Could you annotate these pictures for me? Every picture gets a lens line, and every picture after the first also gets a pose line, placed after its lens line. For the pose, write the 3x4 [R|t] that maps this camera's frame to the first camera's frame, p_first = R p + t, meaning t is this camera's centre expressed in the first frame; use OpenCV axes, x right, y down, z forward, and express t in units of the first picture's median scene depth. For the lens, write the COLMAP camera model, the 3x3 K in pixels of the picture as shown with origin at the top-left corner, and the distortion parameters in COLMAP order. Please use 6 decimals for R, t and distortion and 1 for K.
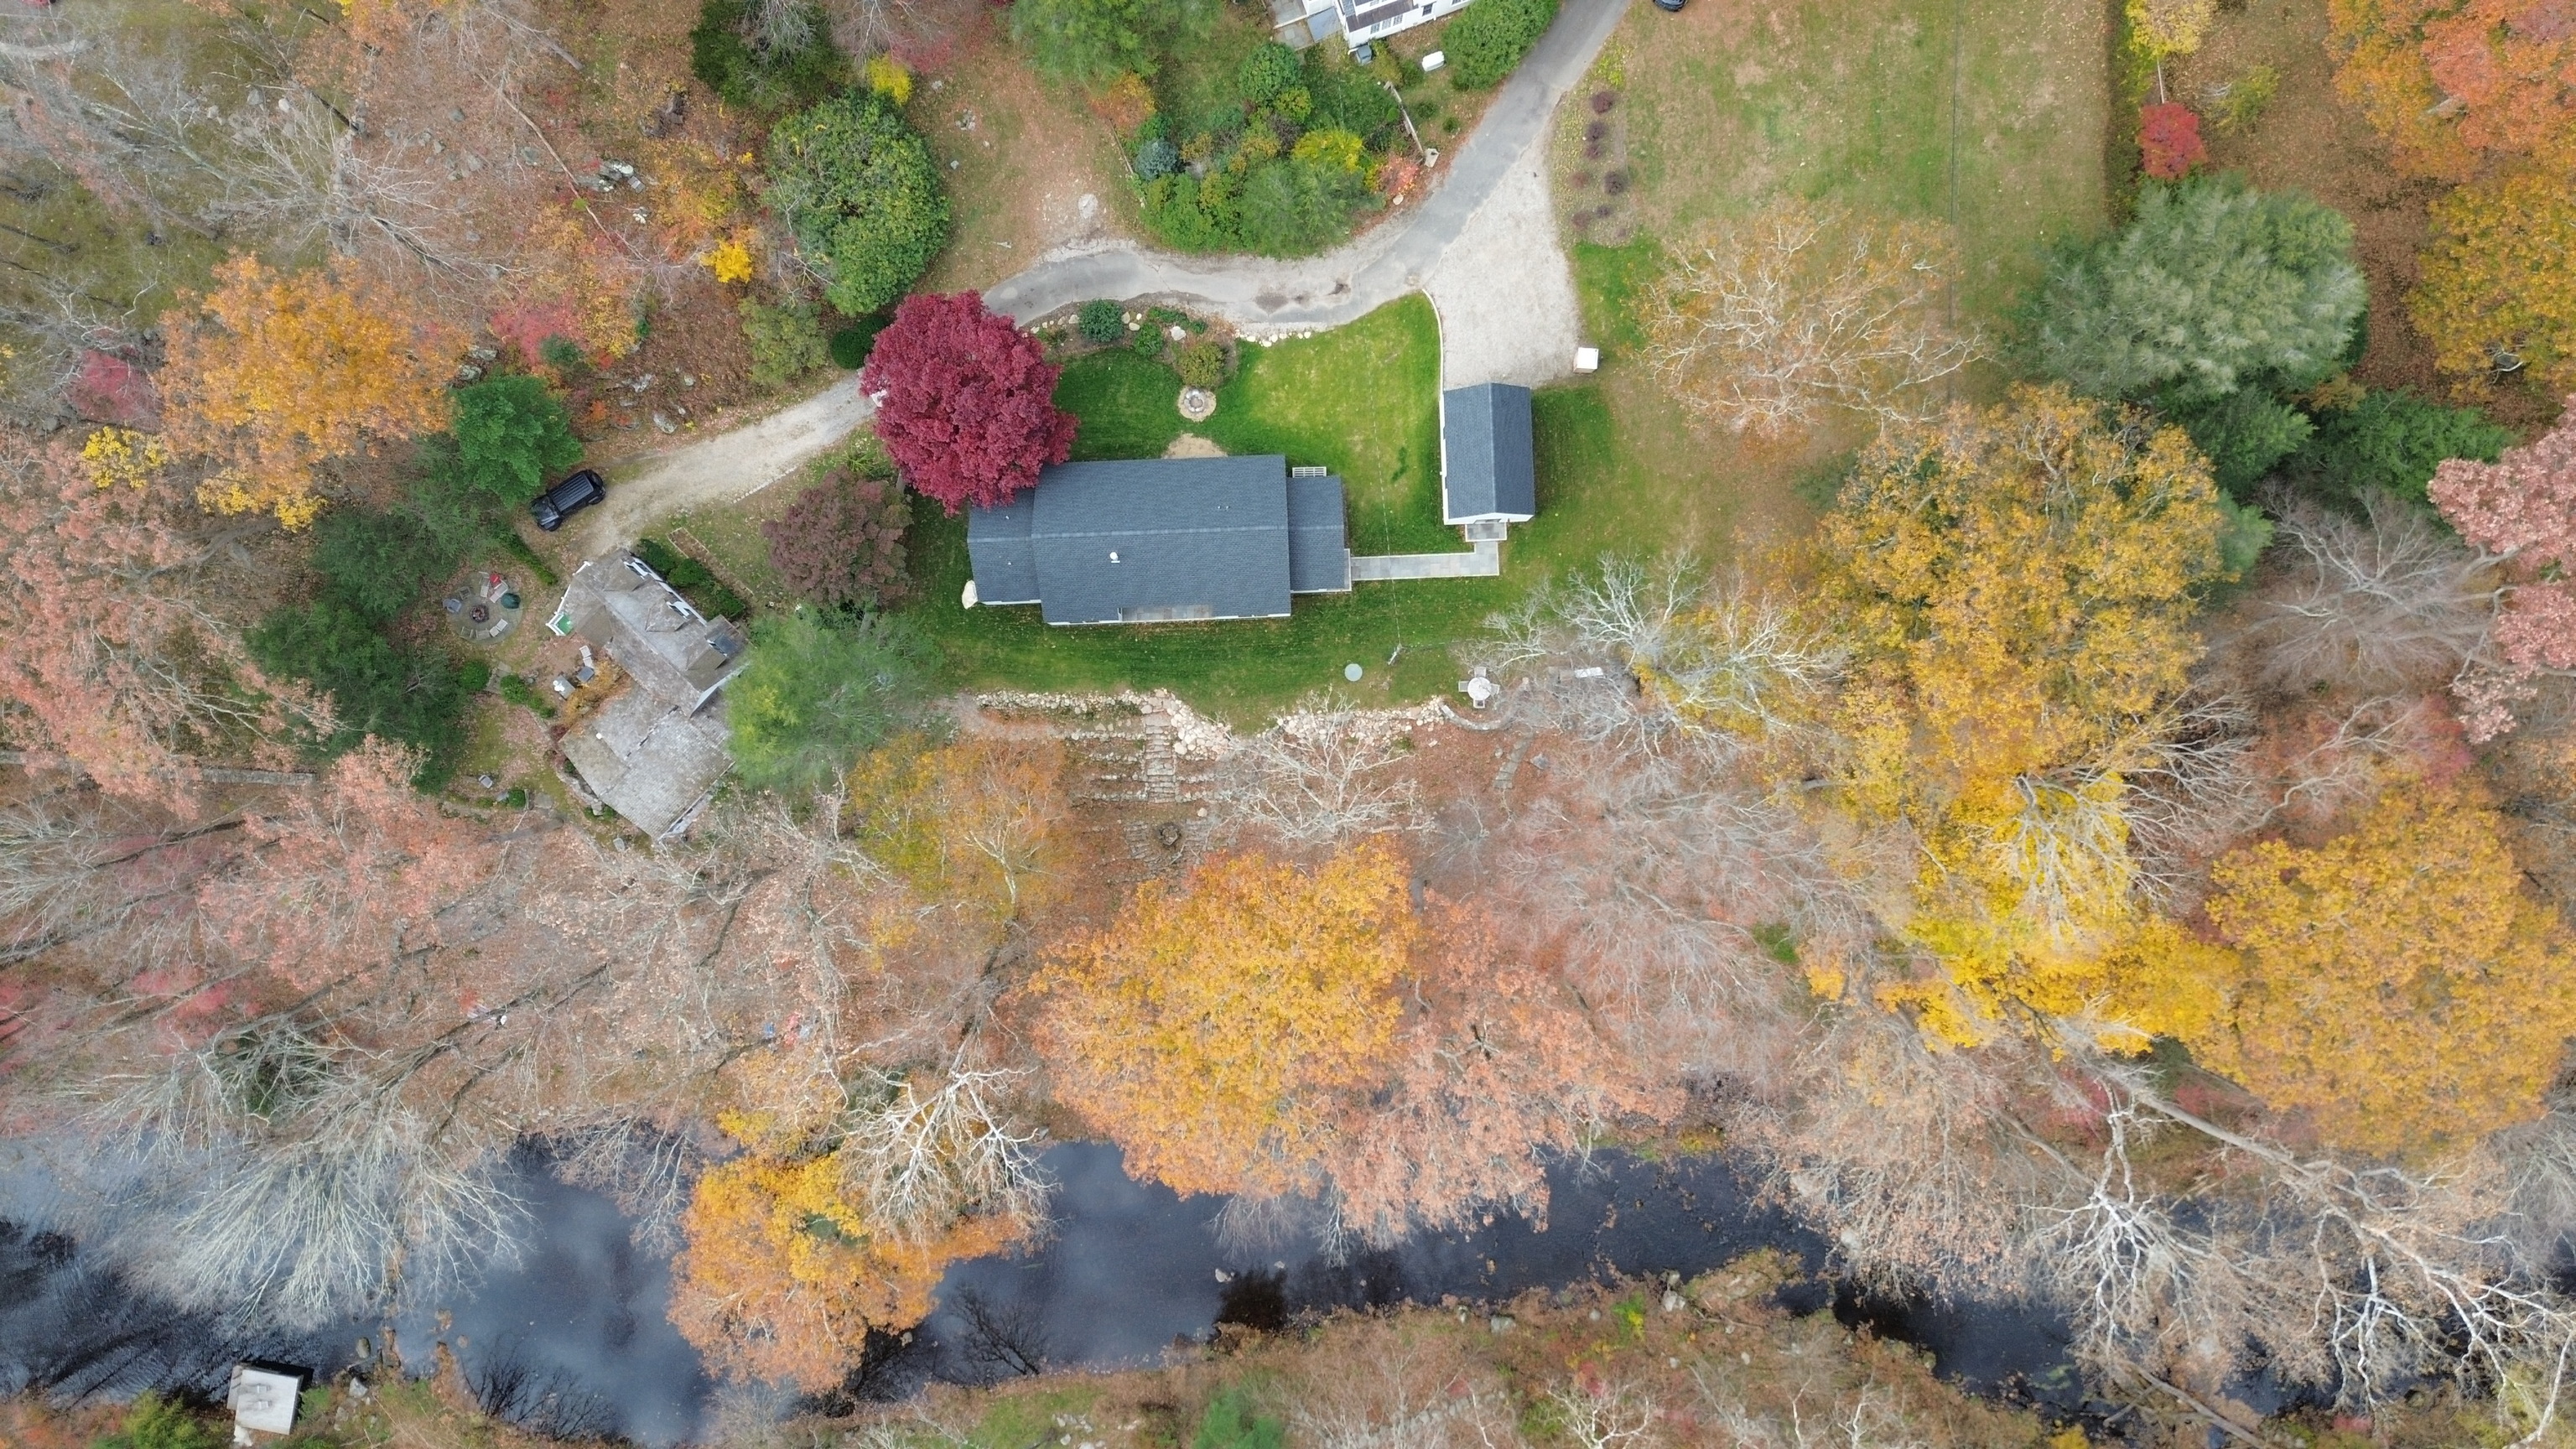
lens RADIAL K [[1802.3, 0, 1289.0], [0, 1802.3, 716.5], [0, 0, 1]] dist [0.058045, -0.054821]
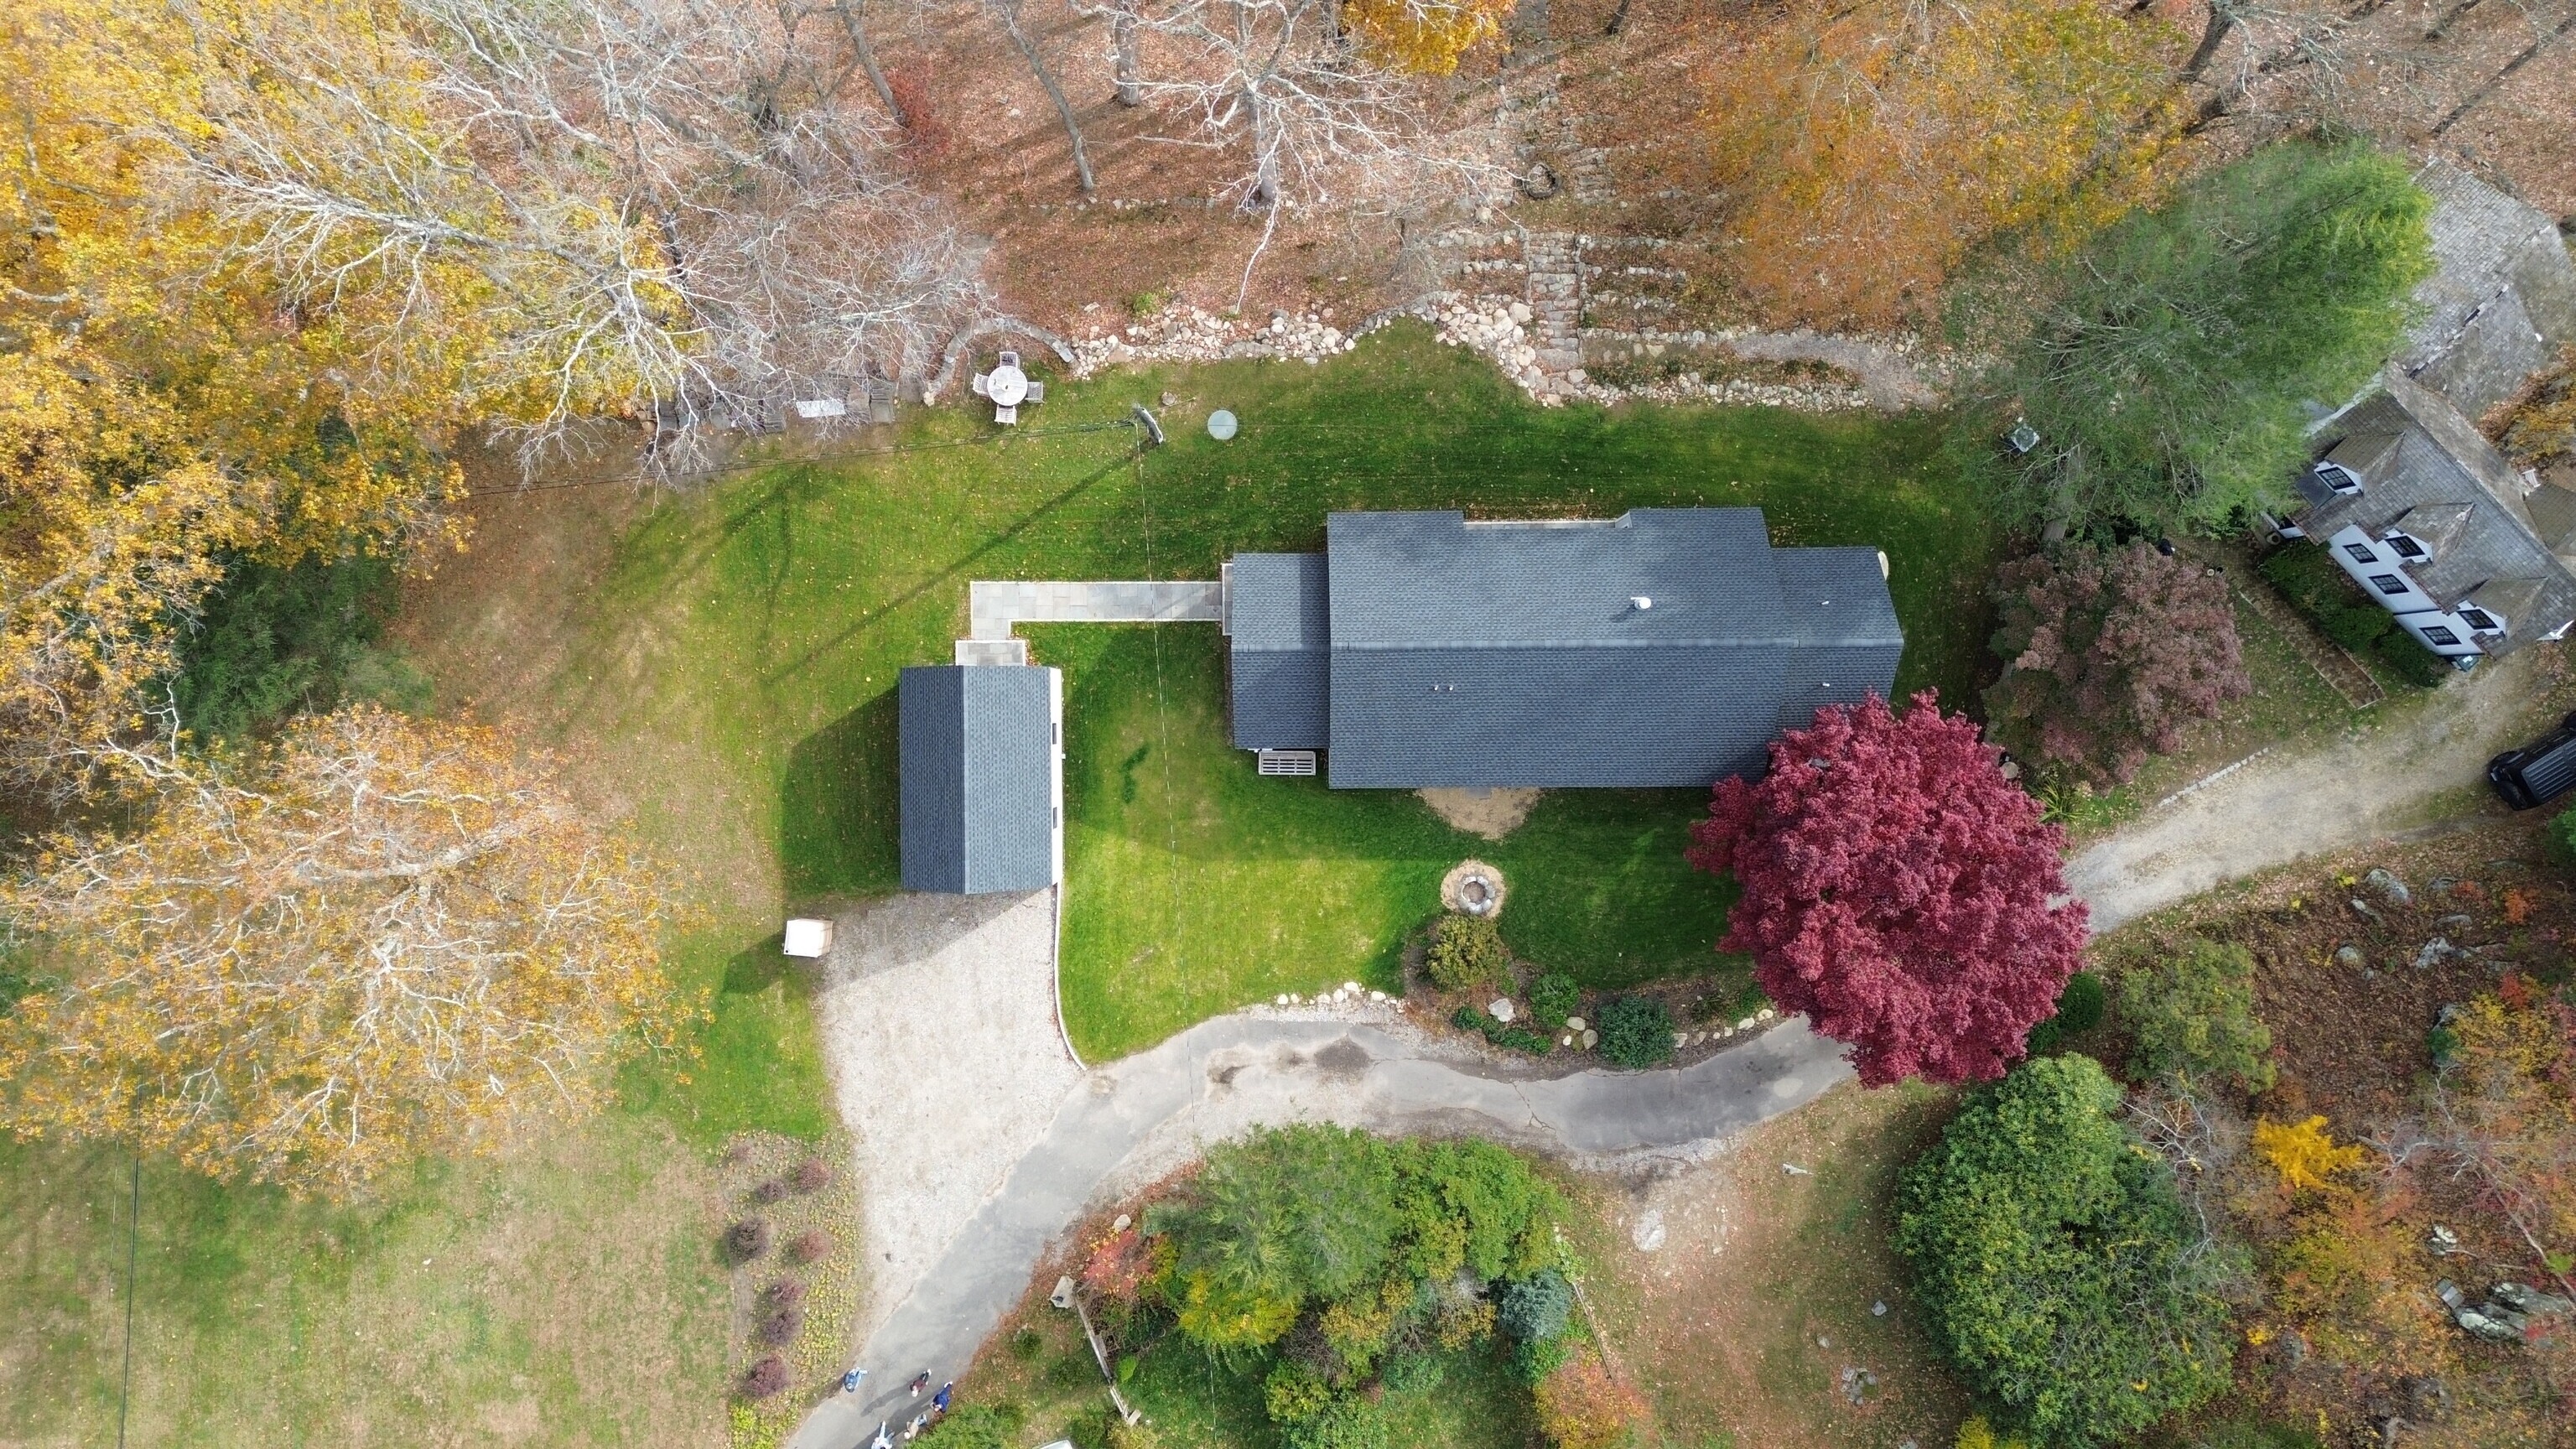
lens RADIAL K [[1849.5, 0, 1288.5], [0, 1849.5, 731.5], [0, 0, 1]] dist [0.074878, -0.073597]
pose [[-0.999484, -0.032034, 0.002337, 0.009838], [0.032015, -0.999457, -0.007809, -0.119203], [0.002586, -0.007730, 0.999967, 0.395949]]
